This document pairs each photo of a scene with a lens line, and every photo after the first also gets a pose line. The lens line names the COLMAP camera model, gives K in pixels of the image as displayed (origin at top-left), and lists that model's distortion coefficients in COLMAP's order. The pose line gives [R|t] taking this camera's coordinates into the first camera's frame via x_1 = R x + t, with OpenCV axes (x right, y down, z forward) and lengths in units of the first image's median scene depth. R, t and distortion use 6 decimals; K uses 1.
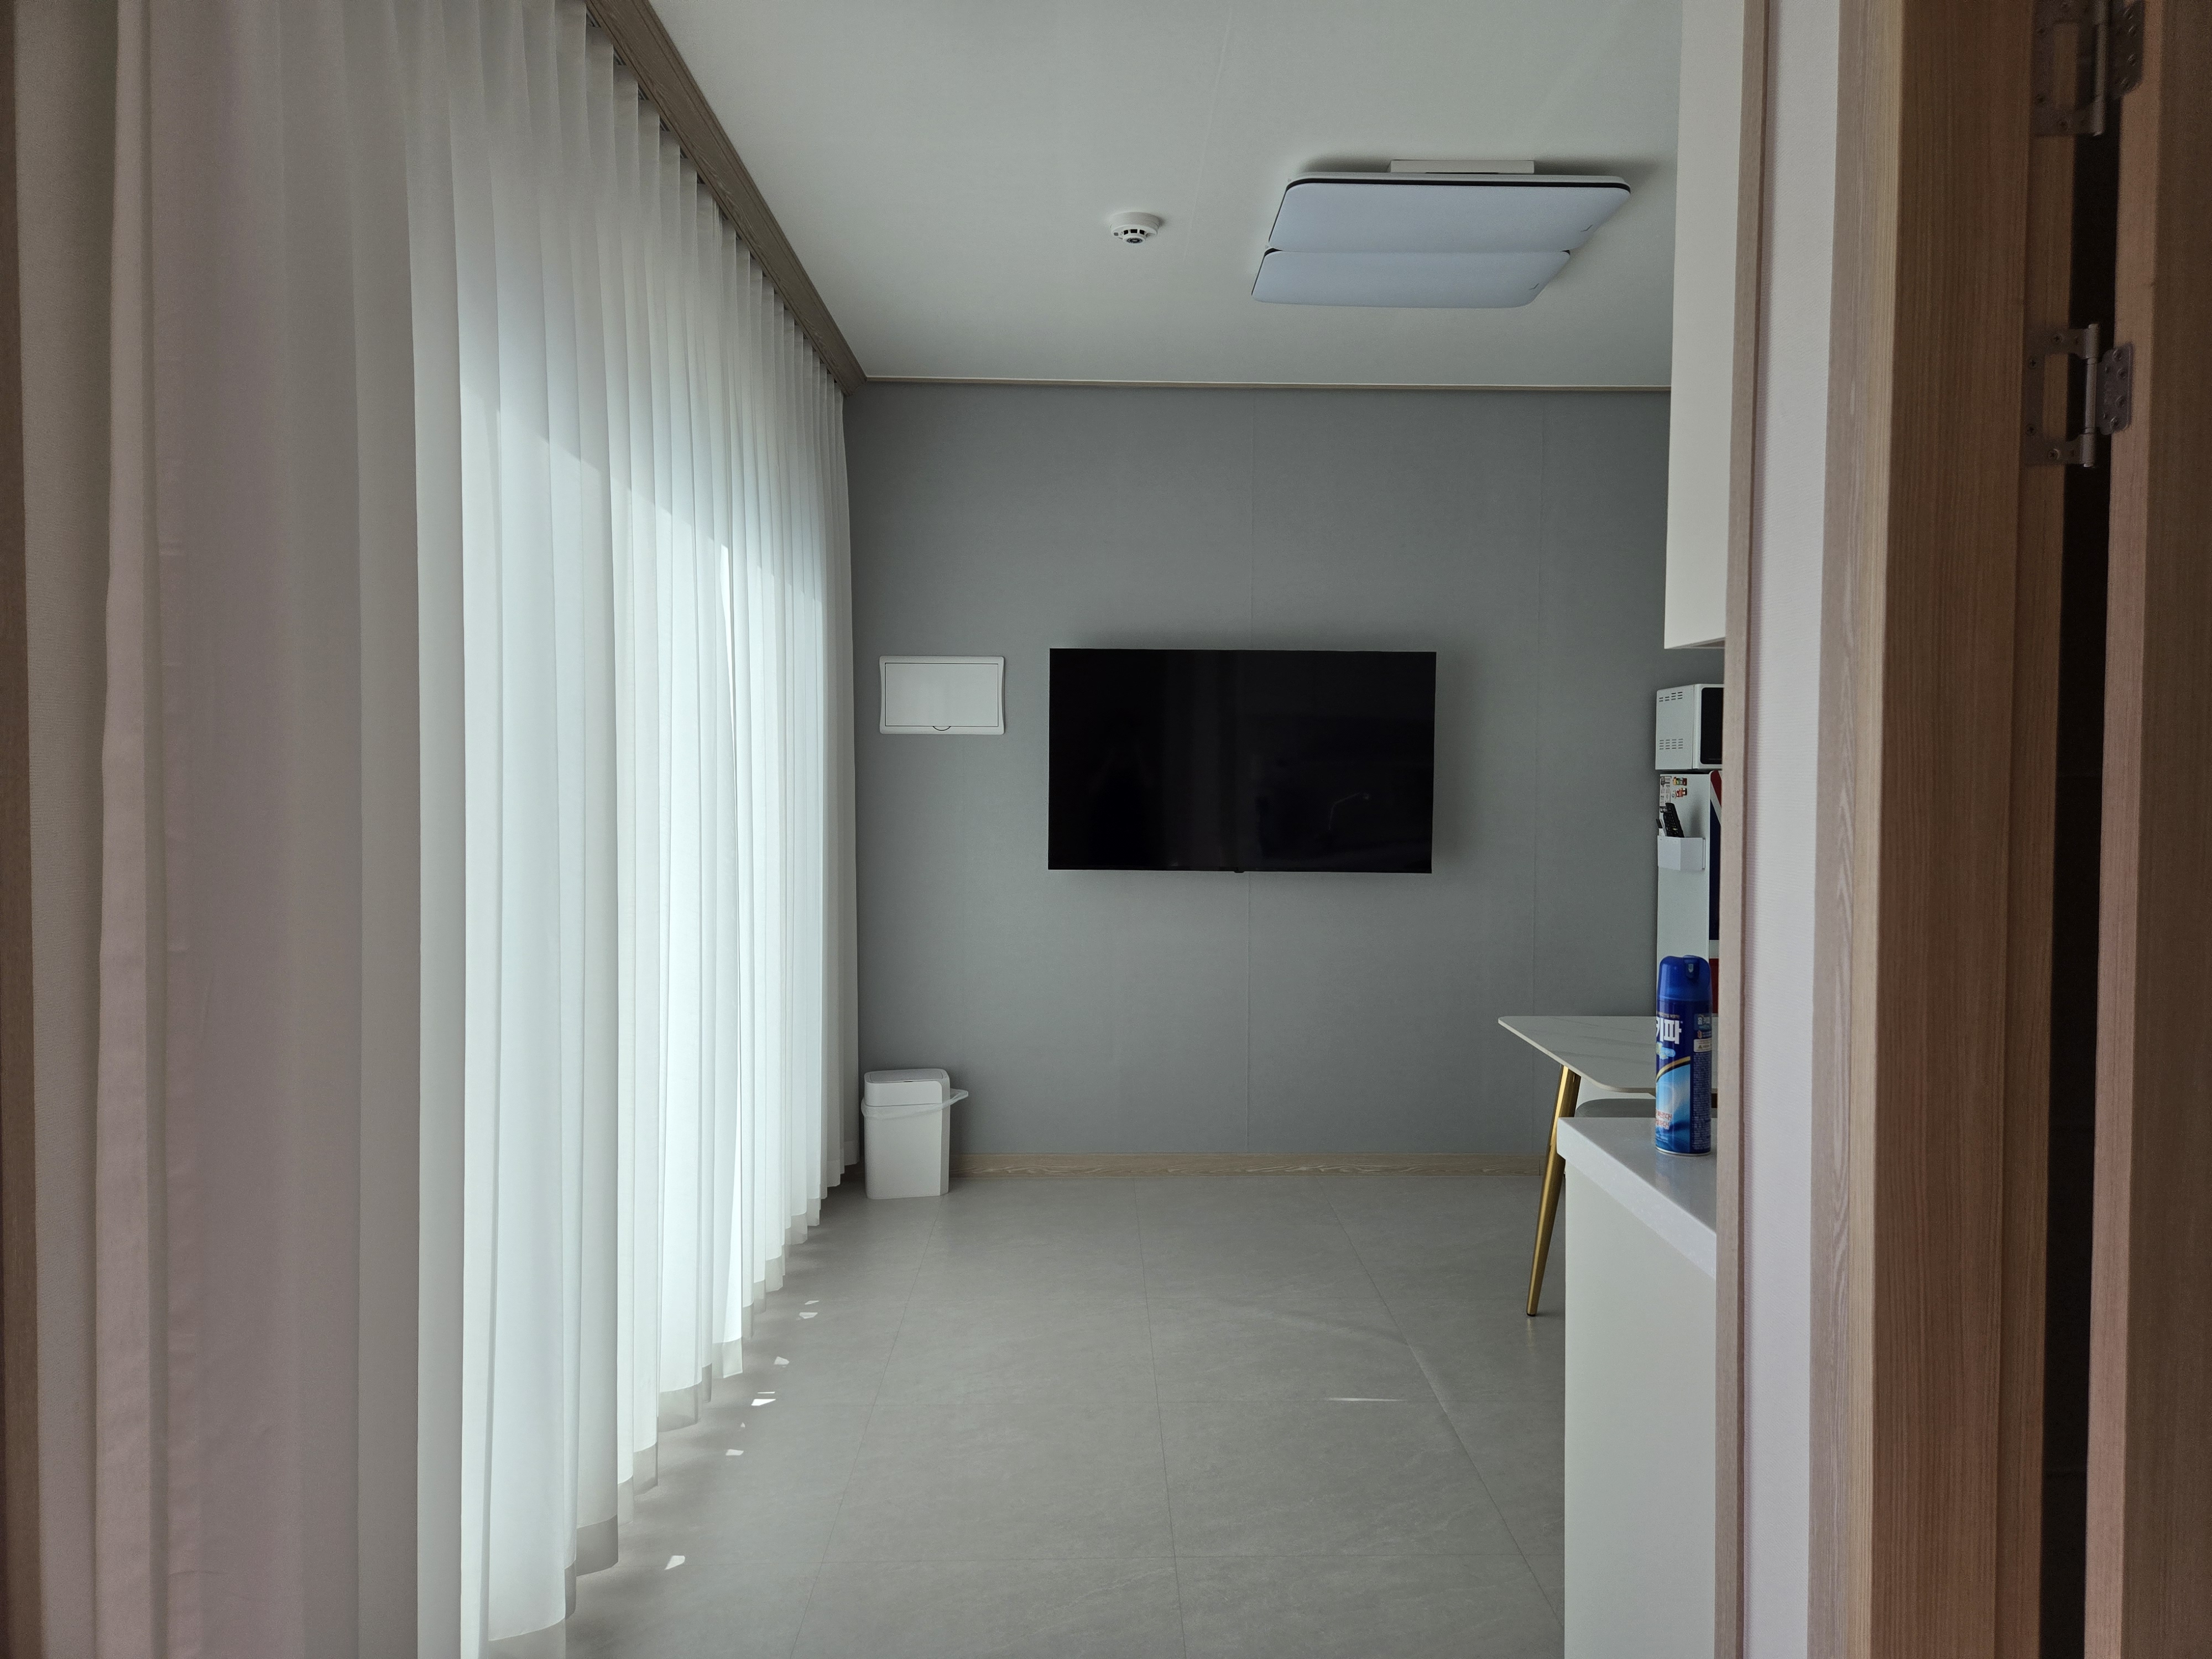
lens RADIAL K [[1481.7, 0, 1104.8], [0, 1481.7, 820.6], [0, 0, 1]] dist [0.083260, -0.065375]
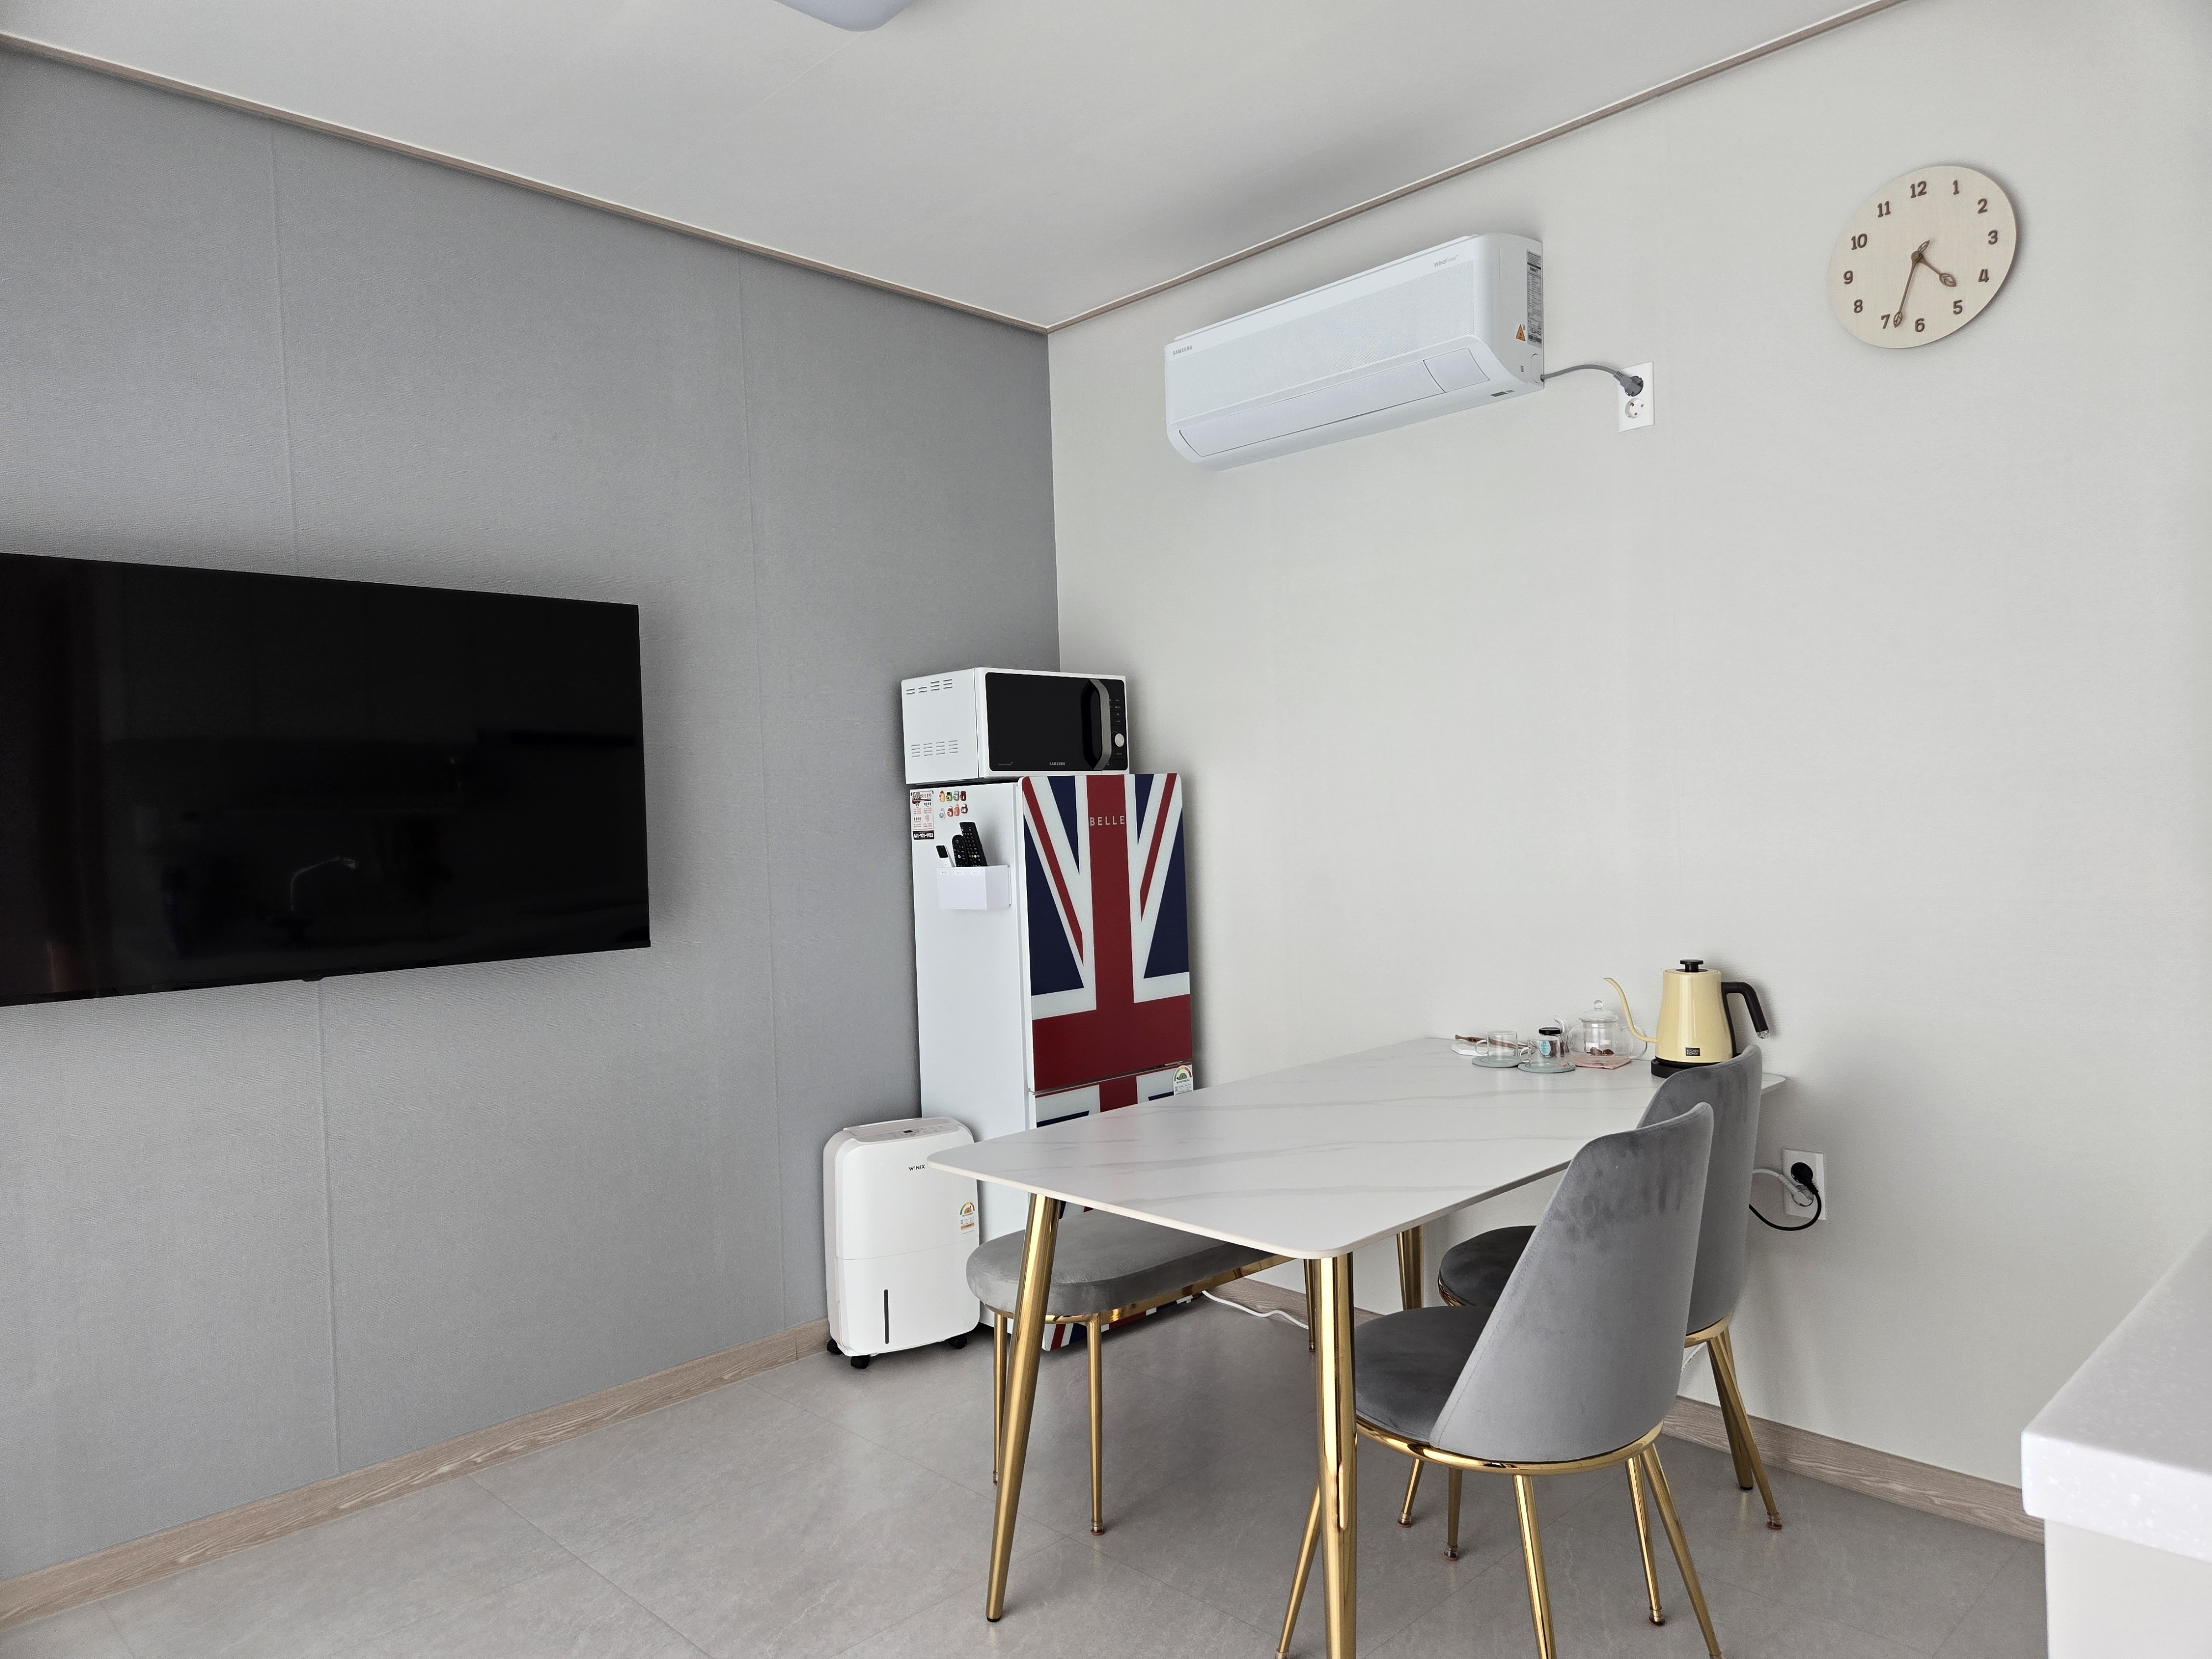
lens RADIAL K [[1481.7, 0, 1119.3], [0, 1481.7, 847.5], [0, 0, 1]] dist [0.083260, -0.065375]
pose [[0.719583, -0.048515, 0.692709, -0.081427], [0.067427, 0.997724, -0.000166, 0.005930], [-0.691125, 0.046827, 0.721217, 0.385080]]
